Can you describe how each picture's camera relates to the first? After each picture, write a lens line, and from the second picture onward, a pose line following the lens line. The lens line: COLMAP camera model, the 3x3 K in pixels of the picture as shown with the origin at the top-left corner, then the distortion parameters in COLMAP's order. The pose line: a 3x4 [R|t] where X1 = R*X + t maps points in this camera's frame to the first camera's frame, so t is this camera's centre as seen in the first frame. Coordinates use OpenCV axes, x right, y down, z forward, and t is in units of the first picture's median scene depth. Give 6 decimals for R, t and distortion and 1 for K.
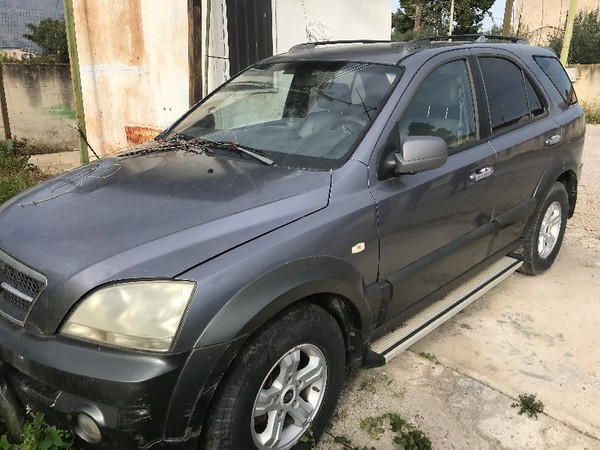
lens RADIAL K [[481.6, 0, 300.6], [0, 481.6, 224.0], [0, 0, 1]] dist [0.011250, -0.019424]
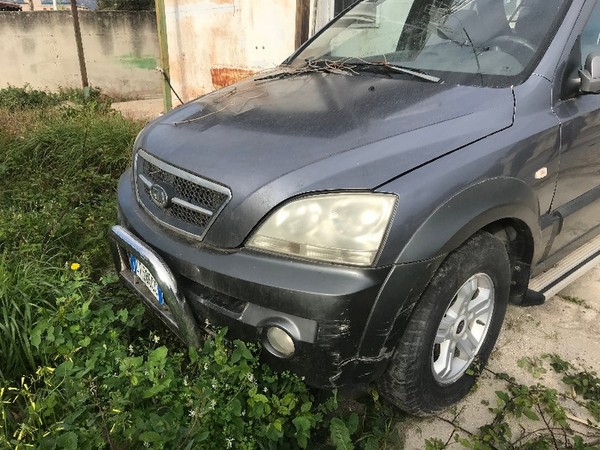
lens RADIAL K [[481.6, 0, 300.2], [0, 481.6, 224.5], [0, 0, 1]] dist [0.011250, -0.019424]
pose [[0.995516, 0.029487, -0.089875, -0.251255], [-0.021910, 0.996212, 0.084153, 0.081292], [0.092016, -0.081807, 0.992391, 0.044545]]
